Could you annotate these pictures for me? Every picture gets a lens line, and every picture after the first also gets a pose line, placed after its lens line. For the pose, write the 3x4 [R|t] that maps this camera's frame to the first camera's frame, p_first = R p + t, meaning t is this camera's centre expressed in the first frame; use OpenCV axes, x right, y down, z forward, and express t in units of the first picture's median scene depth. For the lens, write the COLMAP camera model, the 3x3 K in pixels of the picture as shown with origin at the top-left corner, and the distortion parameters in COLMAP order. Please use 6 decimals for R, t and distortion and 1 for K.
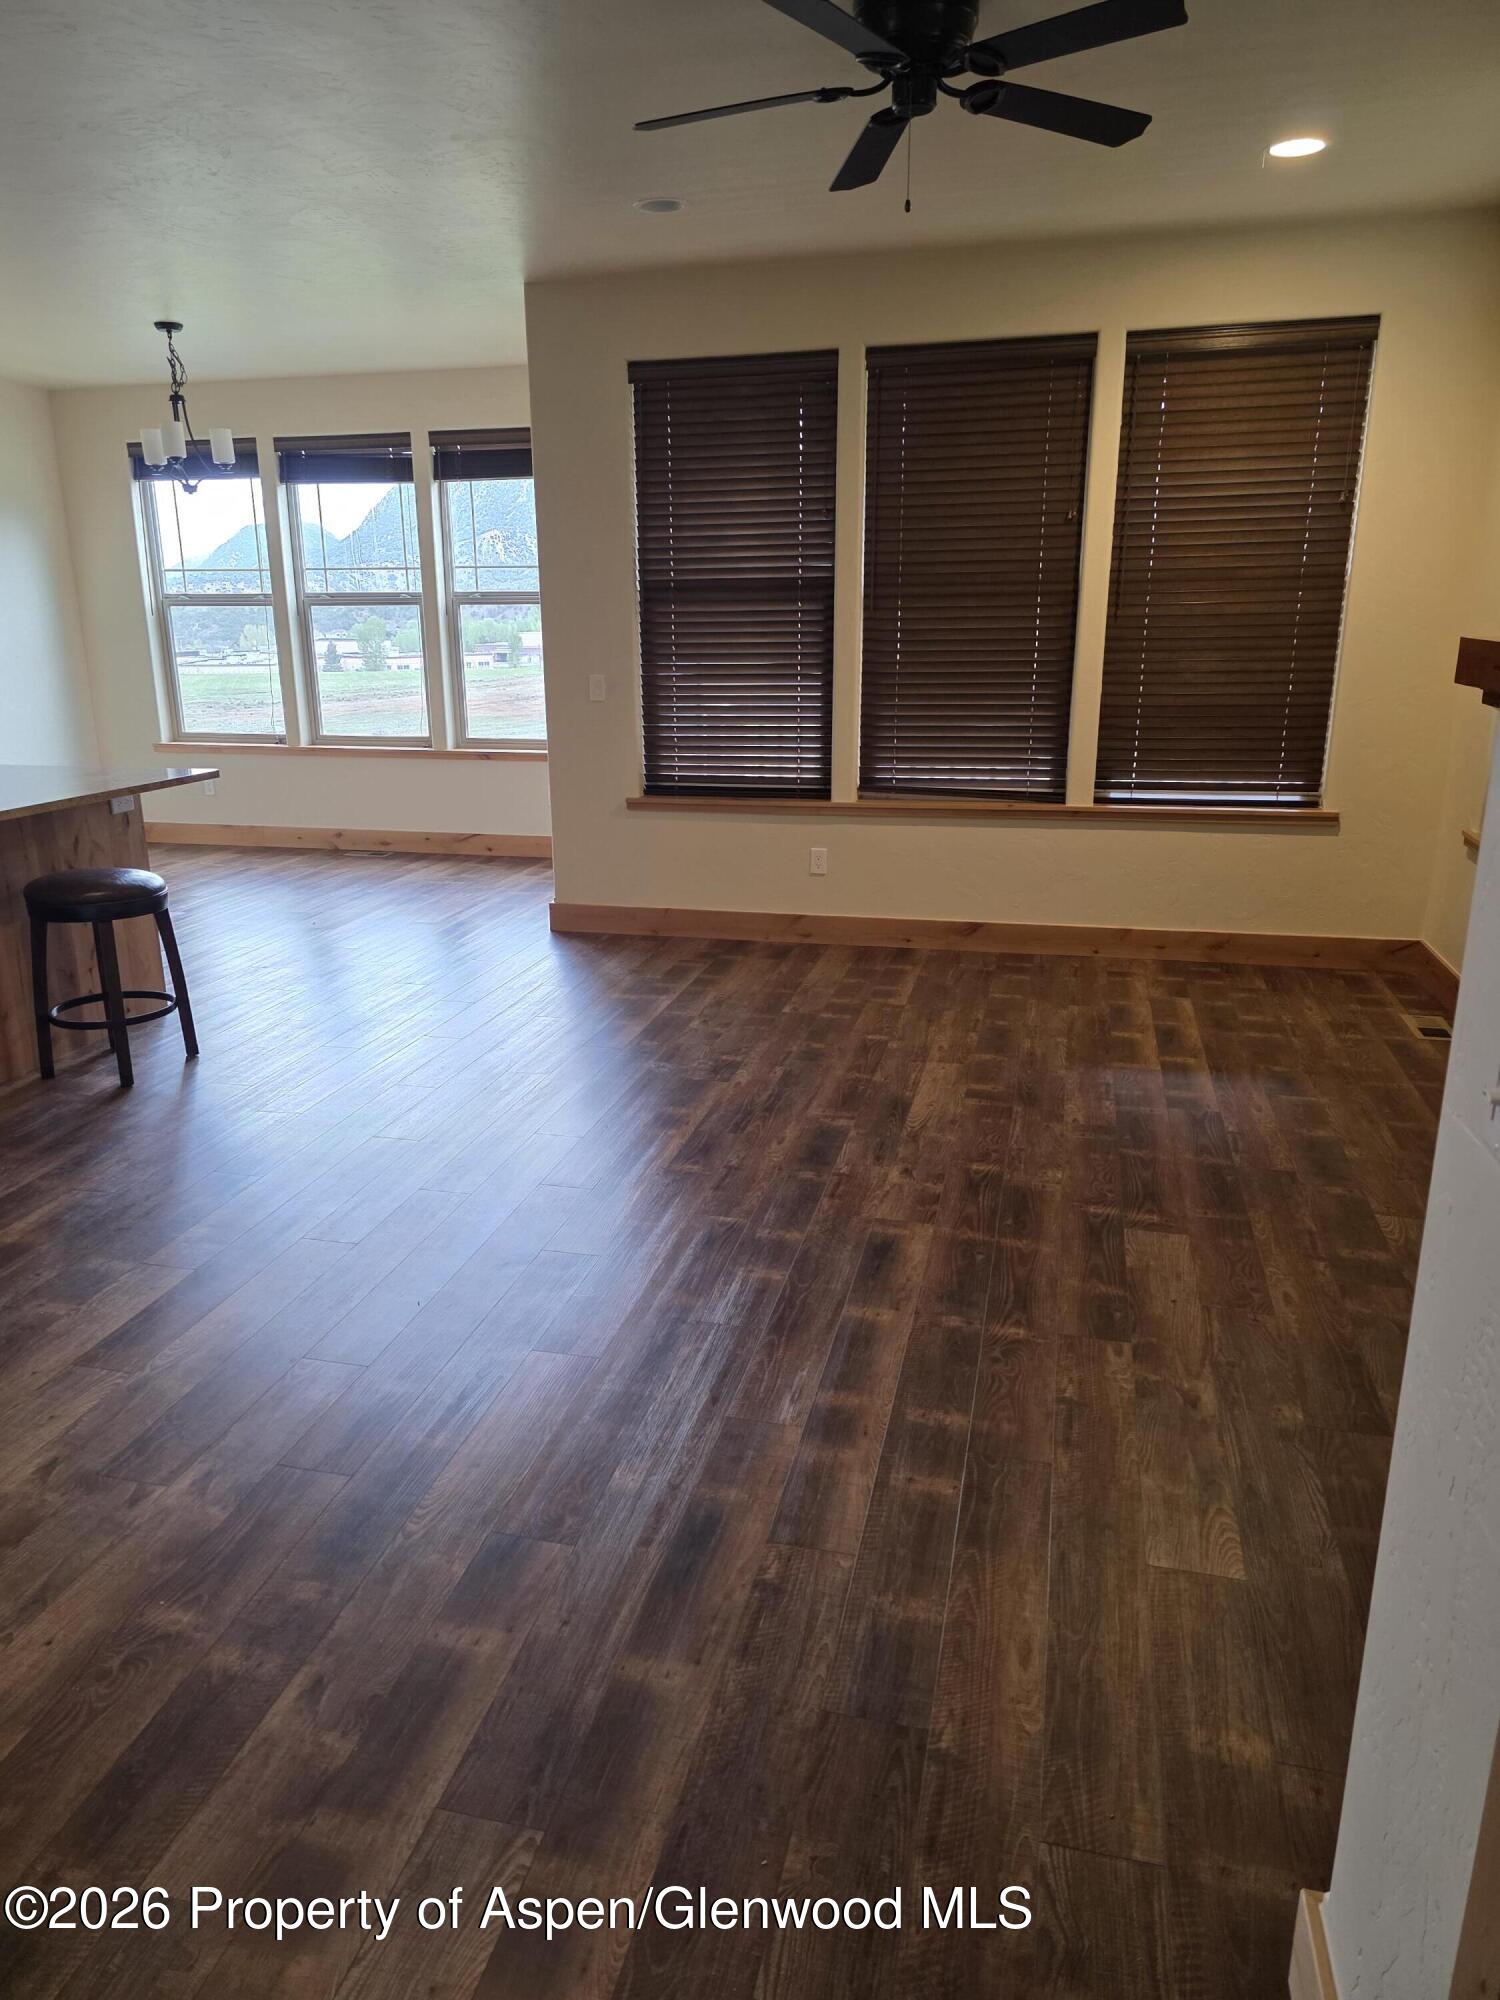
lens RADIAL K [[1371.3, 0, 750.0], [0, 1371.3, 1000.0], [0, 0, 1]] dist [0.059510, -0.054398]
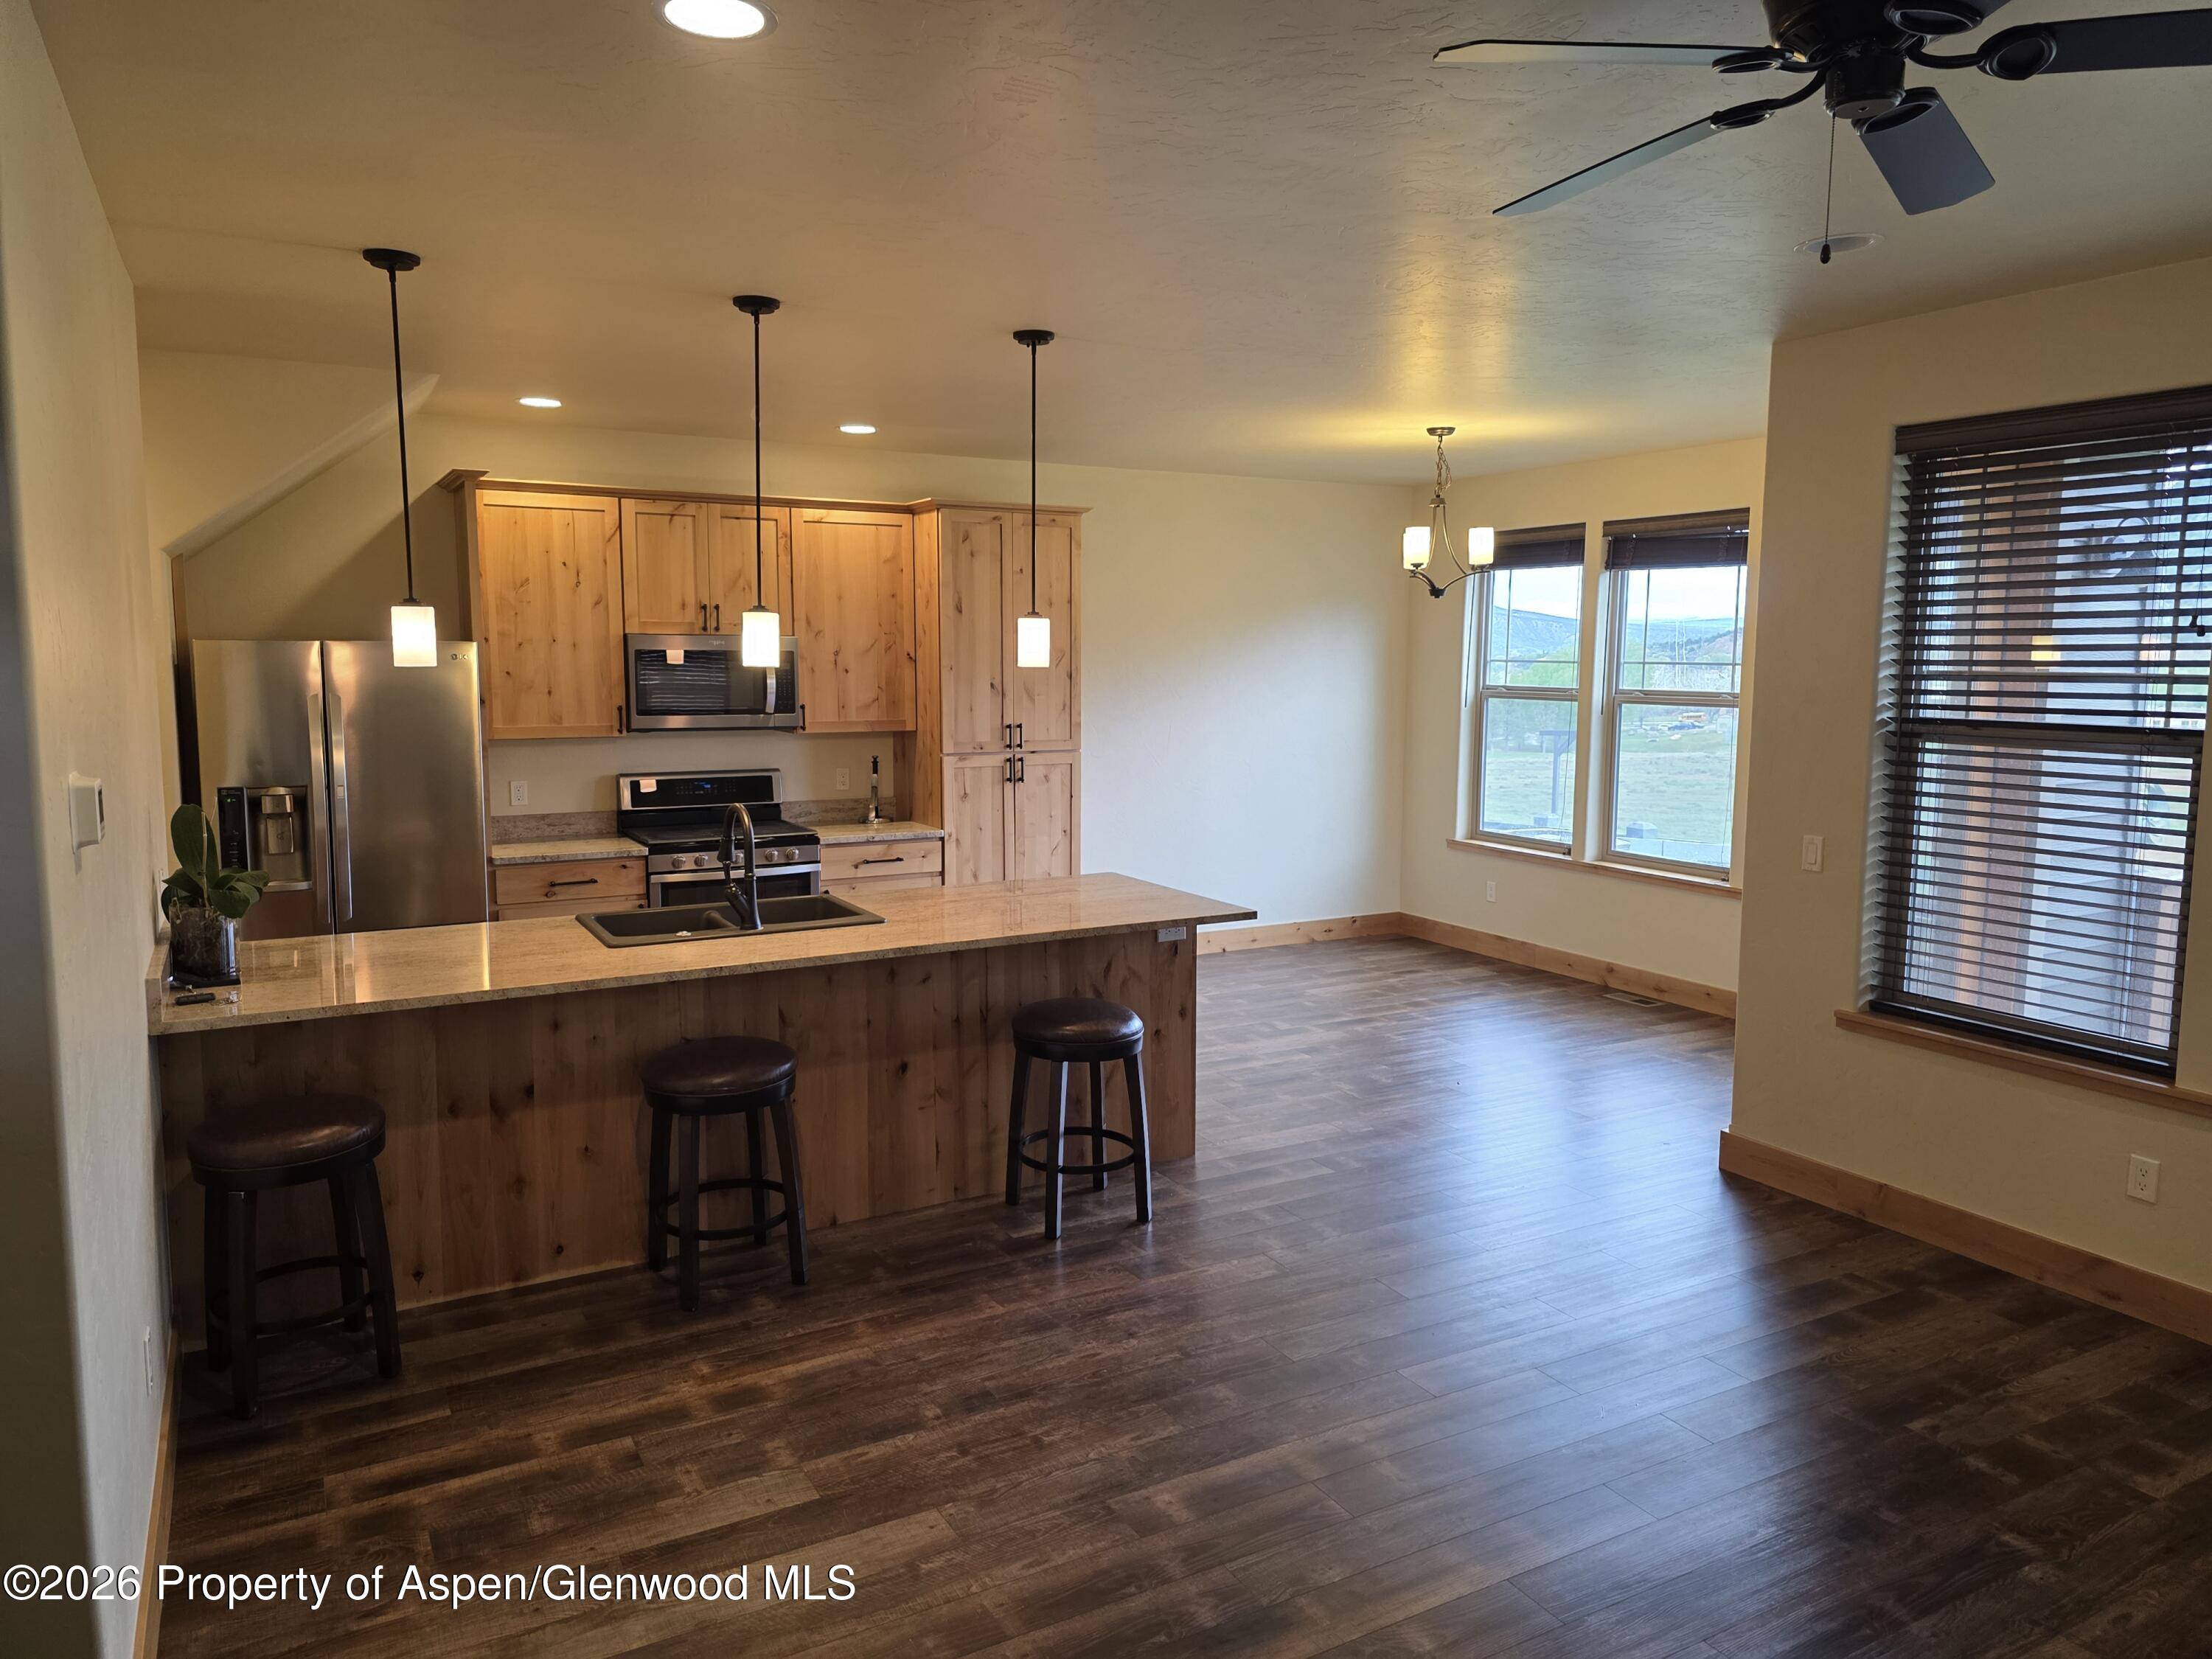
lens RADIAL K [[1516.6, 0, 1100.4], [0, 1516.6, 786.5], [0, 0, 1]] dist [0.059510, -0.054398]
pose [[0.670625, 0.083705, -0.737059, 0.239884], [-0.214377, 0.973085, -0.084545, -0.120950], [0.710144, 0.214707, 0.670520, 0.205749]]
